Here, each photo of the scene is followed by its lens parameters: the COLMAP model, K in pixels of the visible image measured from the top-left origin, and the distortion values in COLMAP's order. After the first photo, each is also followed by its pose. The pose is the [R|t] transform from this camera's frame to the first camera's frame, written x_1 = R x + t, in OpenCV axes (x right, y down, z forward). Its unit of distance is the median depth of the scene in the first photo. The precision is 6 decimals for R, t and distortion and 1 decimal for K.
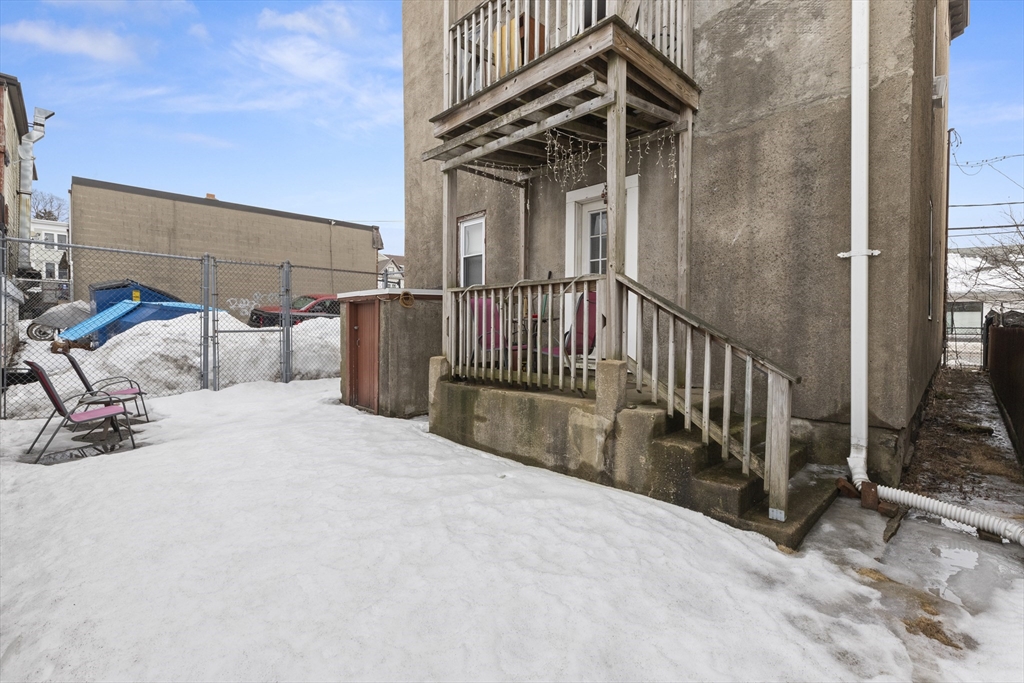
lens RADIAL K [[456.5, 0, 518.9], [0, 456.5, 341.7], [0, 0, 1]] dist [0.000292, 0.000000]
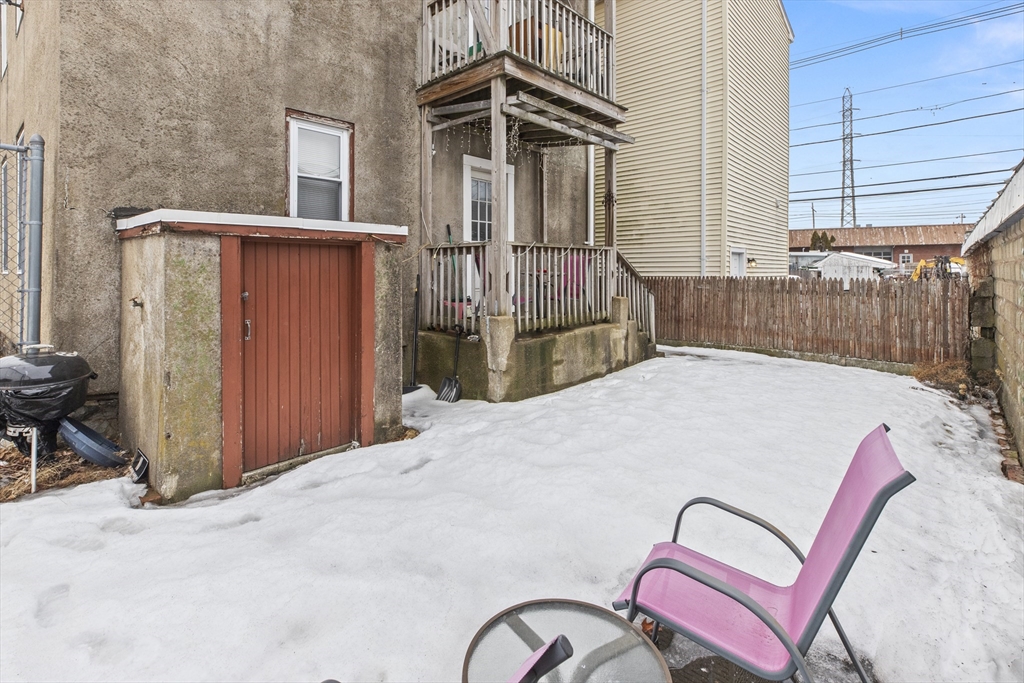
lens RADIAL K [[489.5, 0, 513.8], [0, 489.5, 272.8], [0, 0, 1]] dist [0.000256, 0.000003]
pose [[-0.056852, -0.012666, 0.998302, -1.269727], [0.041225, 0.999037, 0.015023, -0.074394], [-0.997531, 0.042009, -0.056275, 1.159910]]
